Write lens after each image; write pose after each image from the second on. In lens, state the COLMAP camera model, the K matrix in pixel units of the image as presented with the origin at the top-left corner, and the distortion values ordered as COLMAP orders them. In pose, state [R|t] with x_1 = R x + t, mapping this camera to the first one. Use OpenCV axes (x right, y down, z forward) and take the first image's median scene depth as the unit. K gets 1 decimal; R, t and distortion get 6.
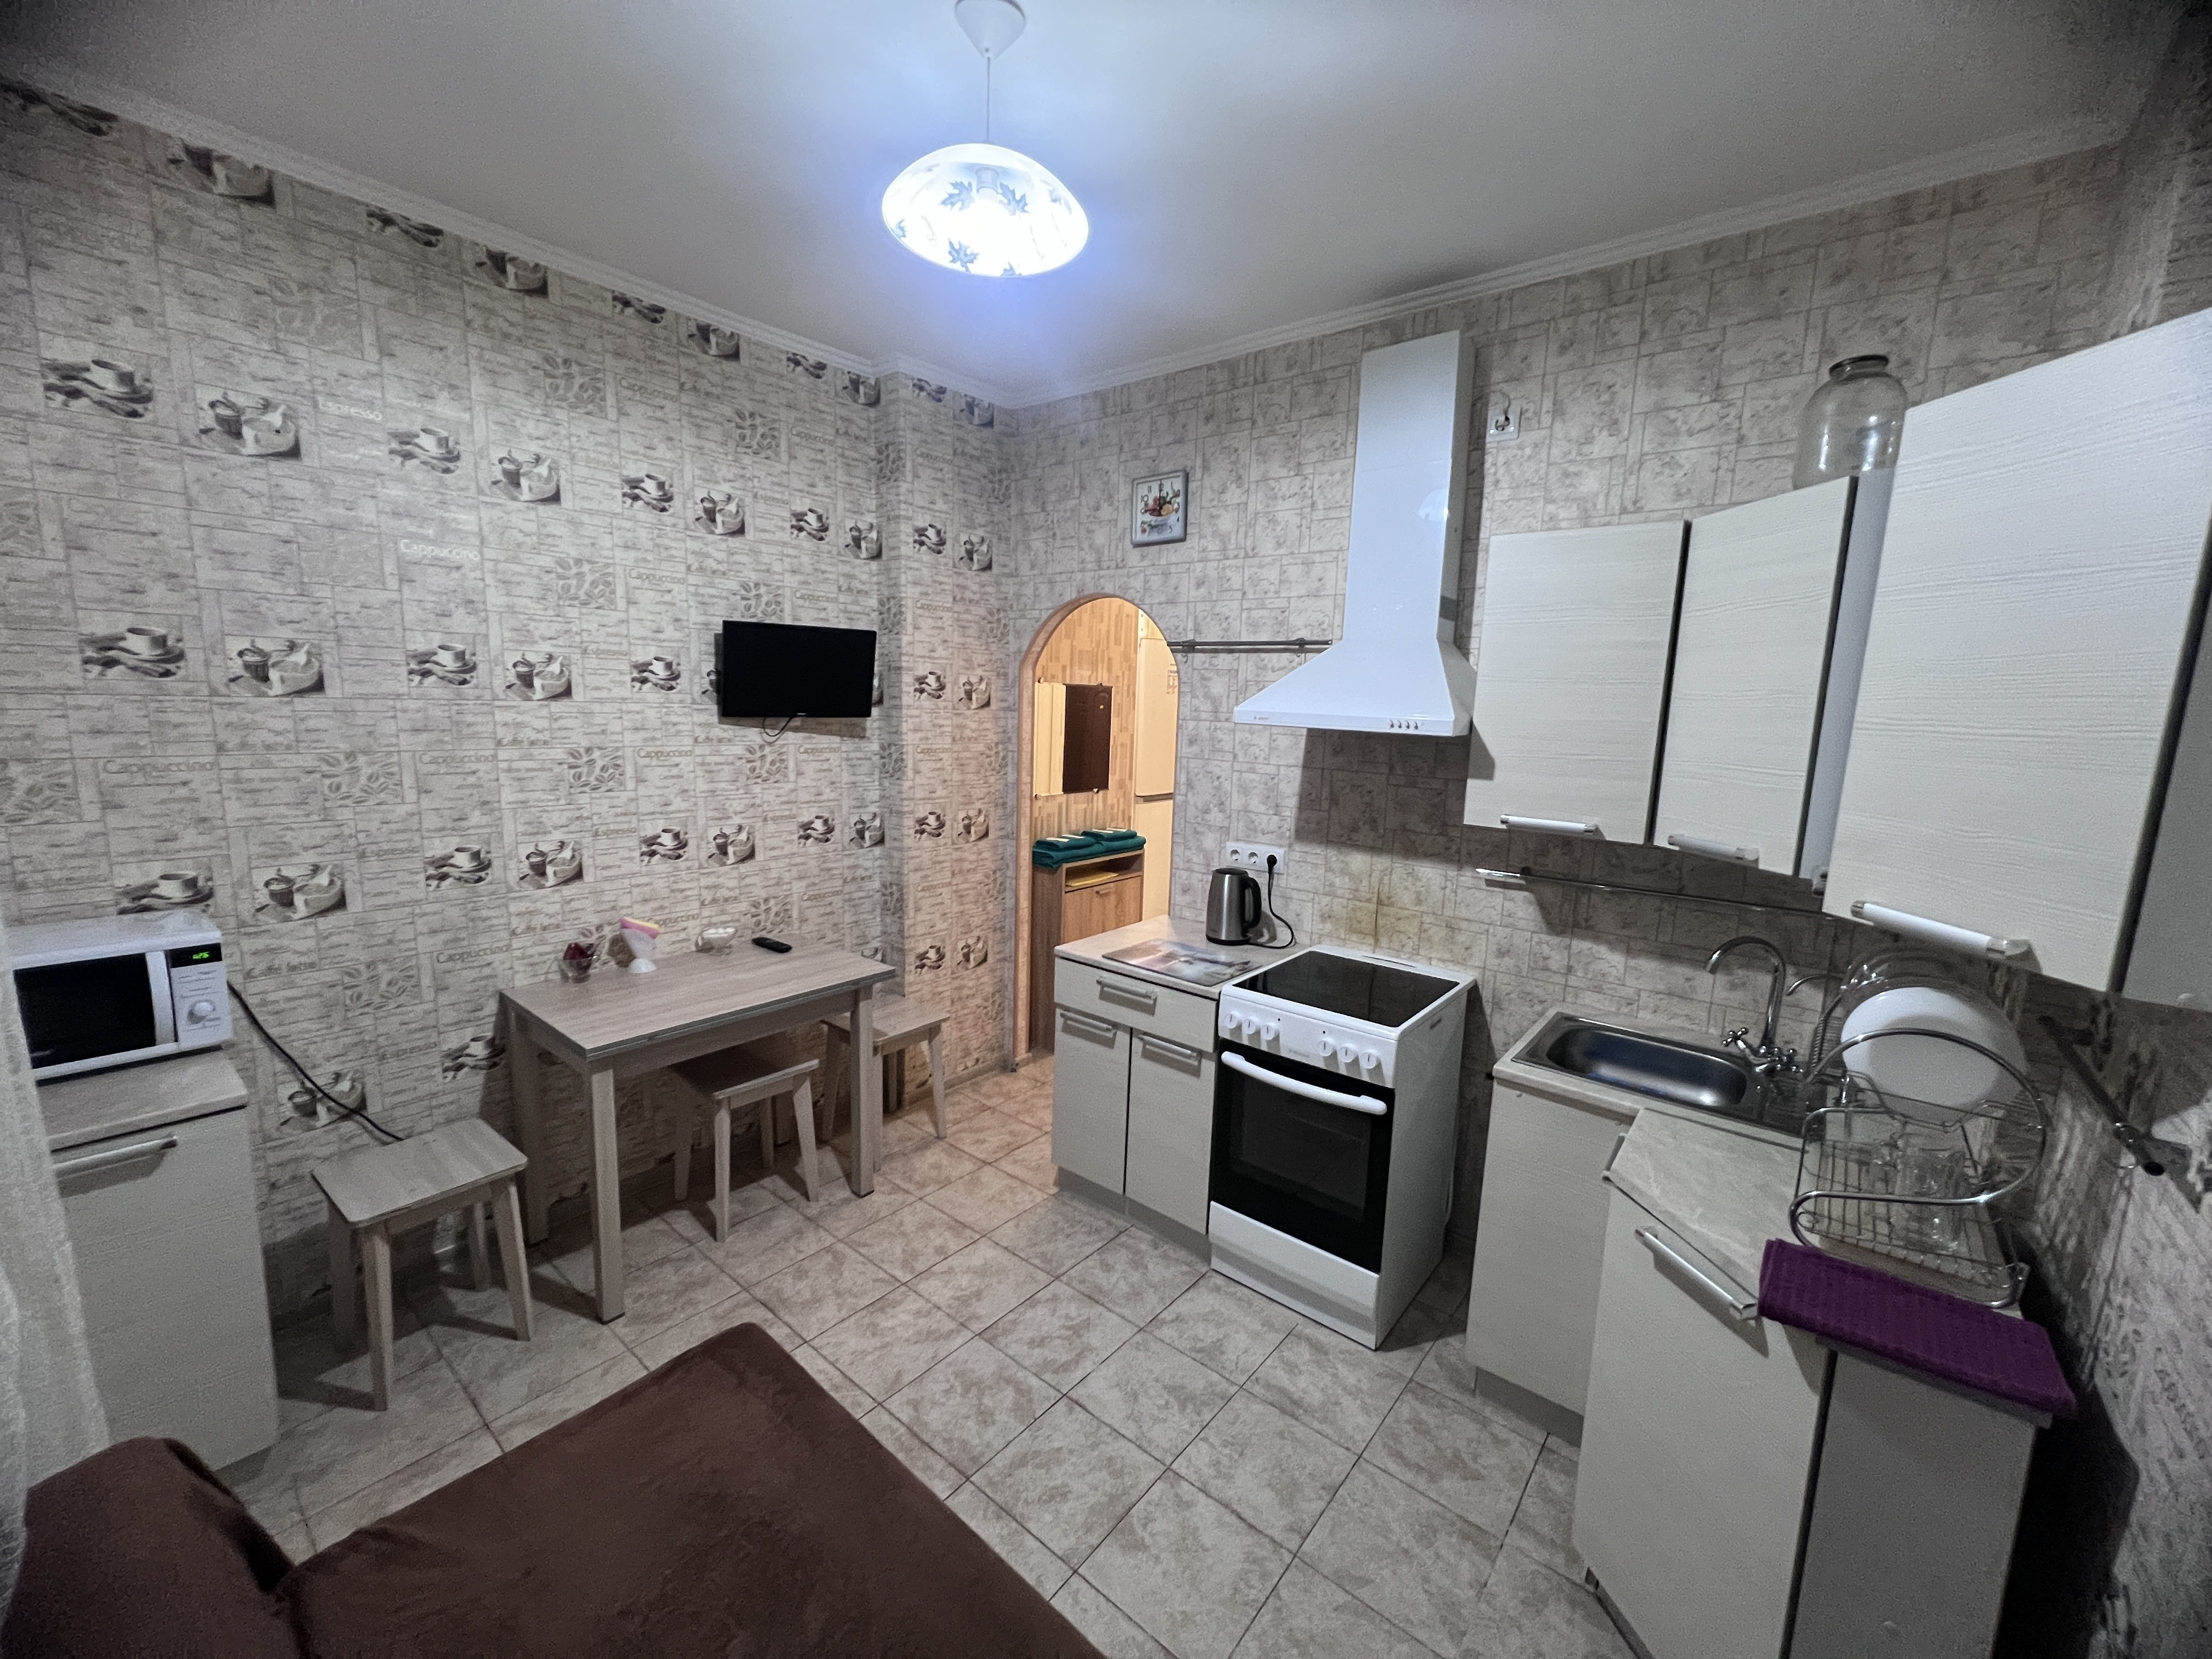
lens RADIAL K [[887.8, 0, 1114.6], [0, 887.8, 827.9], [0, 0, 1]] dist [-0.003861, 0.001007]
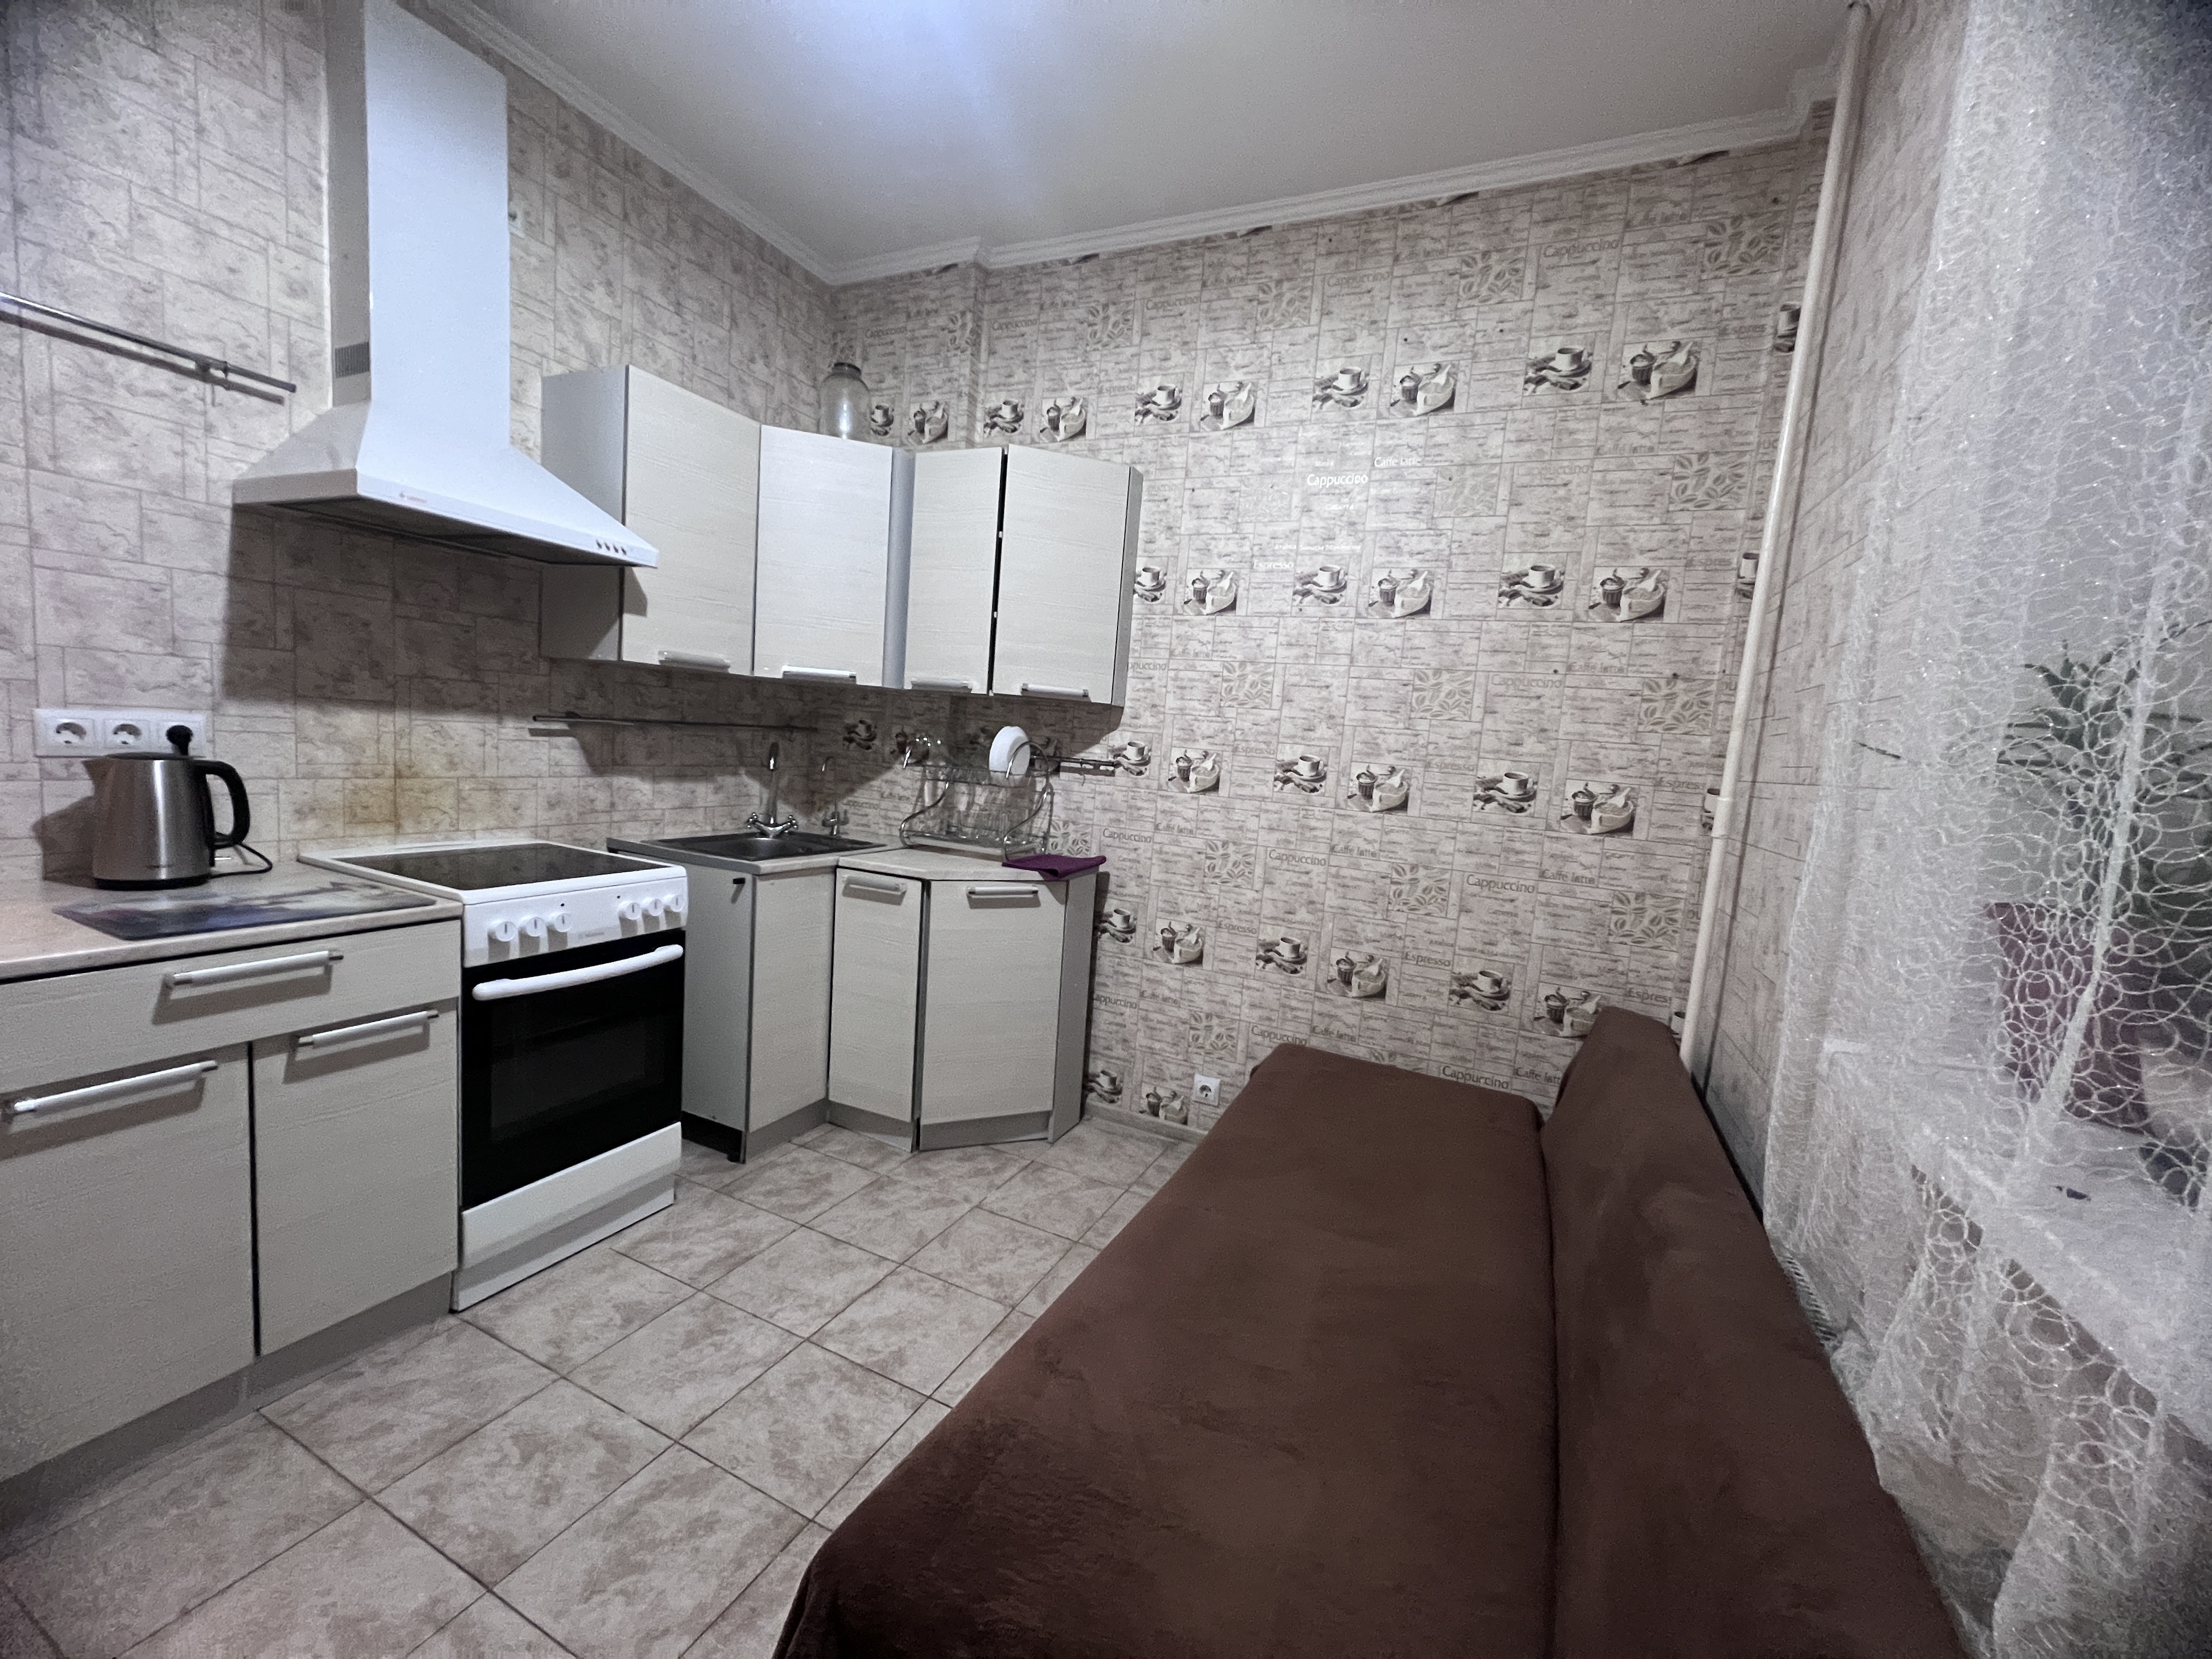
lens RADIAL K [[887.8, 0, 1111.9], [0, 887.8, 825.7], [0, 0, 1]] dist [-0.005946, 0.001217]
pose [[-0.239780, -0.147214, 0.959601, -0.639582], [0.055271, 0.984763, 0.164885, 0.040119], [-0.969253, 0.092575, -0.227990, 0.652790]]
